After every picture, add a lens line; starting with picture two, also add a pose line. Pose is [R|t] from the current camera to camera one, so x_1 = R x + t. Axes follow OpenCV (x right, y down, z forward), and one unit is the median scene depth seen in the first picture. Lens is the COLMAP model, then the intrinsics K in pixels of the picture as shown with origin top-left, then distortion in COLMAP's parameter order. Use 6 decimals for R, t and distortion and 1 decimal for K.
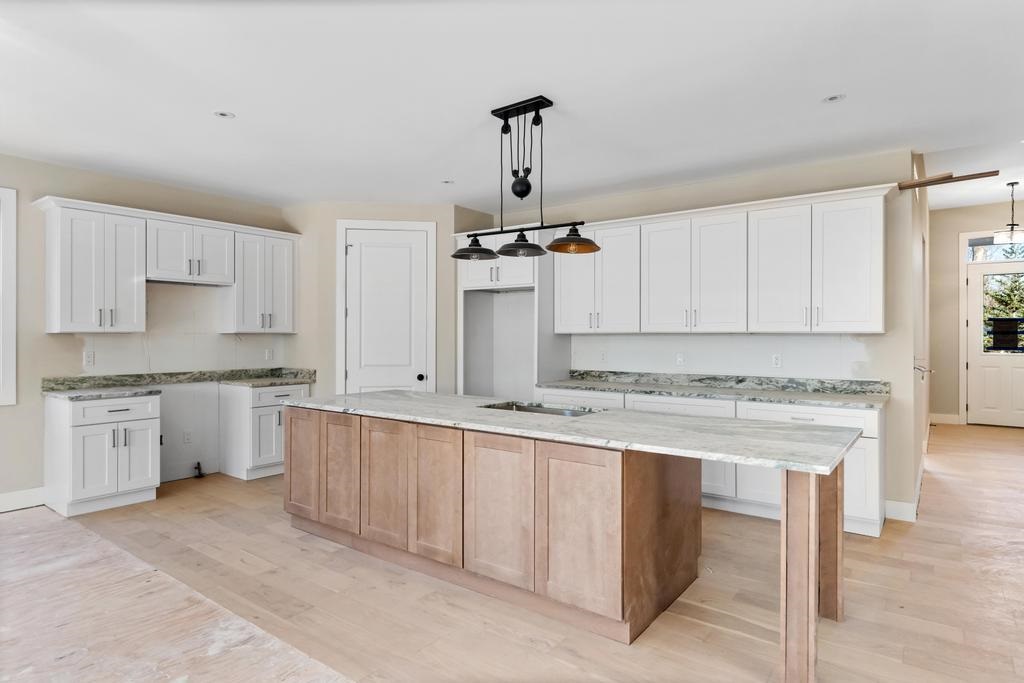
lens RADIAL K [[572.0, 0, 510.7], [0, 572.0, 336.5], [0, 0, 1]] dist [-0.005007, -0.001363]
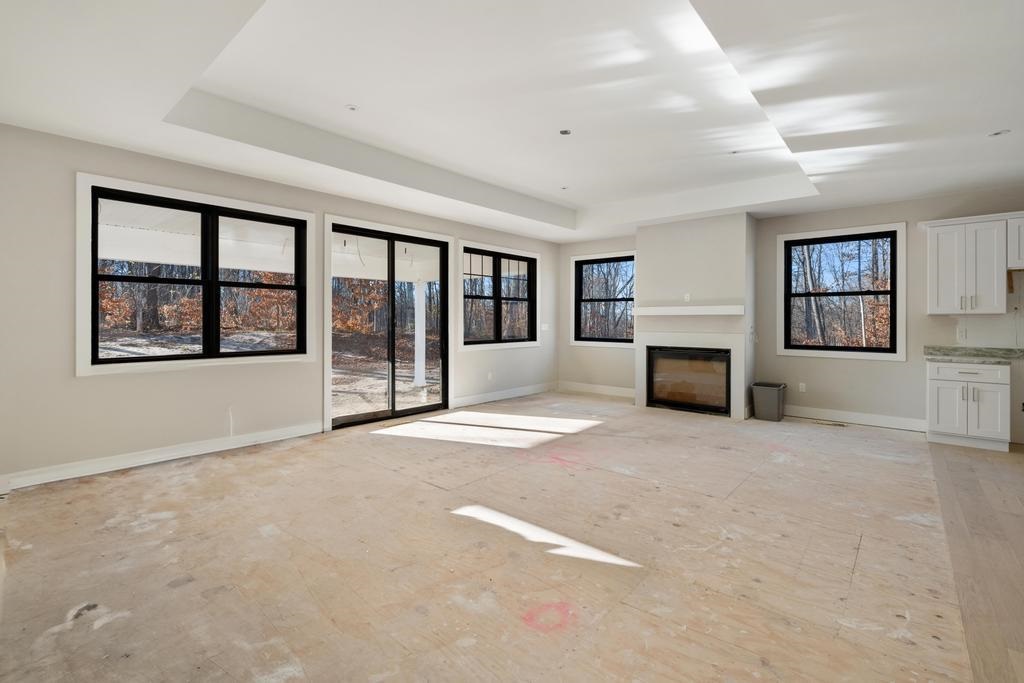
lens RADIAL K [[458.0, 0, 512.8], [0, 458.0, 319.4], [0, 0, 1]] dist [-0.003901, -0.000326]
pose [[-0.064586, -0.000477, -0.997912, 0.426686], [-0.003948, 0.999992, -0.000222, 0.010371], [0.997904, 0.003926, -0.064588, 0.020086]]
